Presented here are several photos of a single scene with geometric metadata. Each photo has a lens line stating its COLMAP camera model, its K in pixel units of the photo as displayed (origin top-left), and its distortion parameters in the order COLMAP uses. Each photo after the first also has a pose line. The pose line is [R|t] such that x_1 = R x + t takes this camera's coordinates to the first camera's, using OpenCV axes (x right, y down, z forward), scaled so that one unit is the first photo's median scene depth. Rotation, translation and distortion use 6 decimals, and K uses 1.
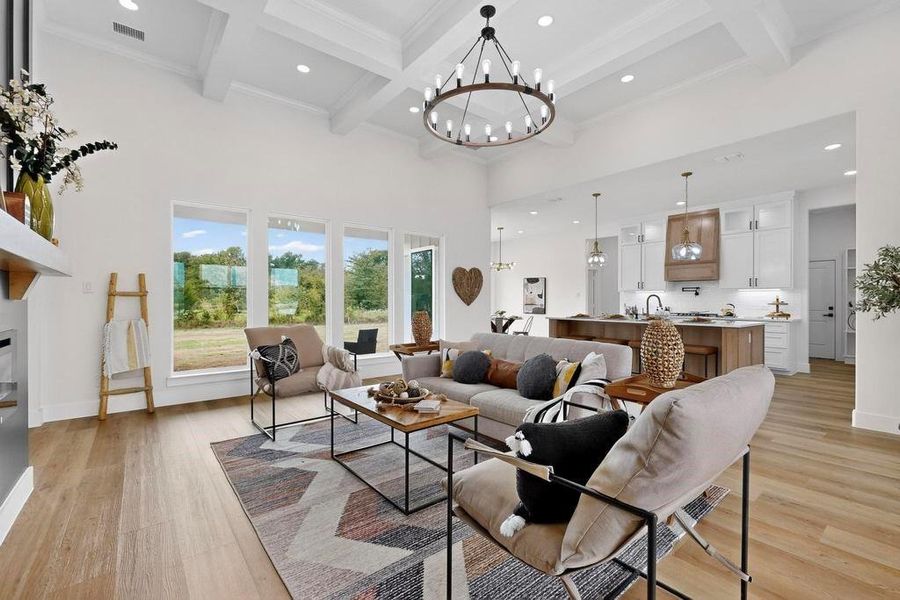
lens RADIAL K [[394.1, 0, 450.0], [0, 394.1, 300.0], [0, 0, 1]] dist [0.000062, 0.000081]
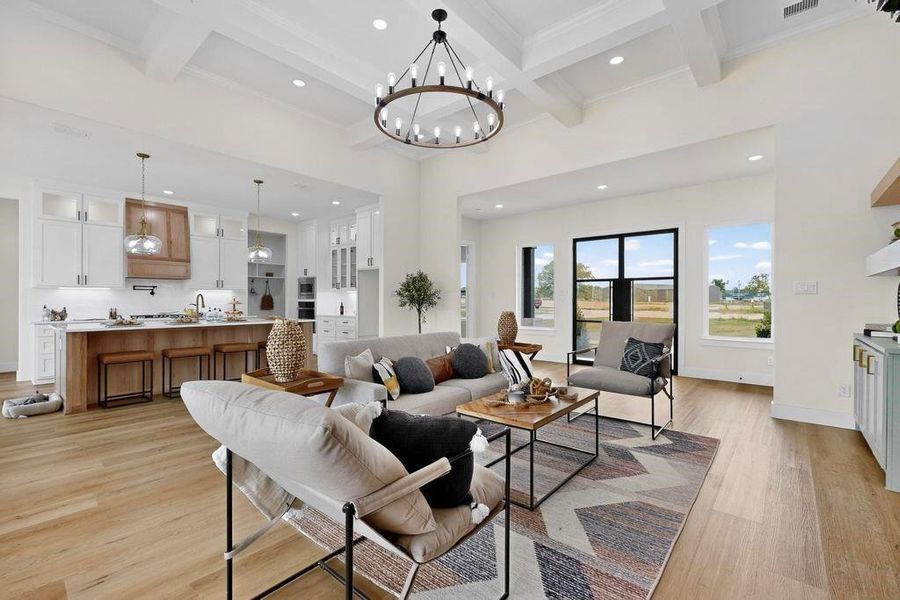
lens RADIAL K [[394.1, 0, 450.0], [0, 394.1, 300.0], [0, 0, 1]] dist [0.000062, 0.000081]
pose [[-0.186052, -0.001210, 0.982539, -0.451897], [-0.002653, 0.999996, 0.000729, -0.002638], [-0.982536, -0.002471, -0.186055, 0.578668]]
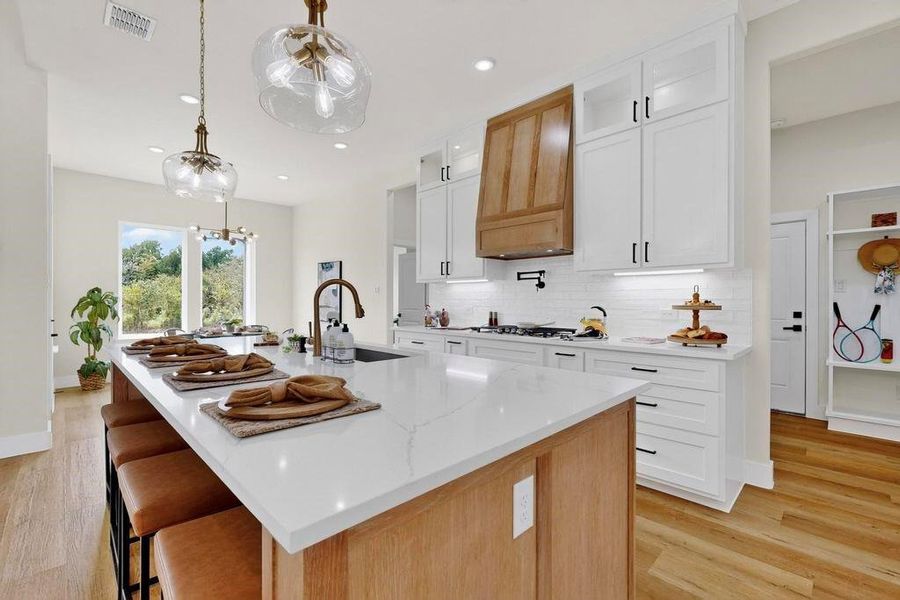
lens RADIAL K [[394.1, 0, 450.0], [0, 394.1, 300.0], [0, 0, 1]] dist [0.000062, 0.000081]
pose [[0.994266, 0.000758, 0.106930, 0.544934], [-0.000609, 0.999999, -0.001430, 0.003421], [-0.106931, 0.001357, 0.994265, 0.635548]]
